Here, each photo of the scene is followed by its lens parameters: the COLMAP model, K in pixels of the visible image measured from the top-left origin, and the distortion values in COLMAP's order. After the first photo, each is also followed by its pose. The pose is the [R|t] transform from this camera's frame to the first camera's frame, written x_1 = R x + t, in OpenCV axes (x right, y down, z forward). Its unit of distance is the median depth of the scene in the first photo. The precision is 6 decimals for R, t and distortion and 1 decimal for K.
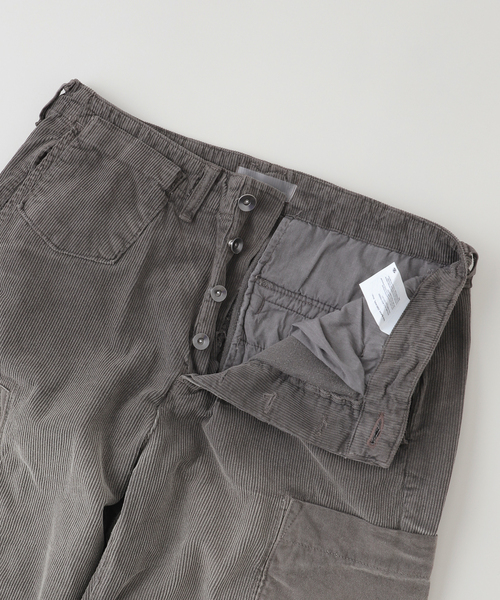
lens RADIAL K [[529.6, 0, 250.0], [0, 529.6, 300.0], [0, 0, 1]] dist [0.007996, -0.017546]
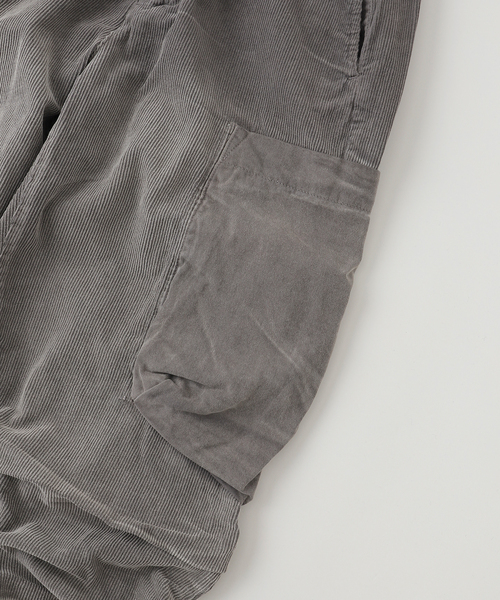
lens RADIAL K [[529.6, 0, 250.0], [0, 529.6, 300.0], [0, 0, 1]] dist [0.007996, -0.017546]
pose [[0.996698, 0.078623, 0.020298, 0.109957], [-0.077582, 0.995840, -0.047790, 0.754076], [-0.023971, 0.046057, 0.998651, 0.027616]]
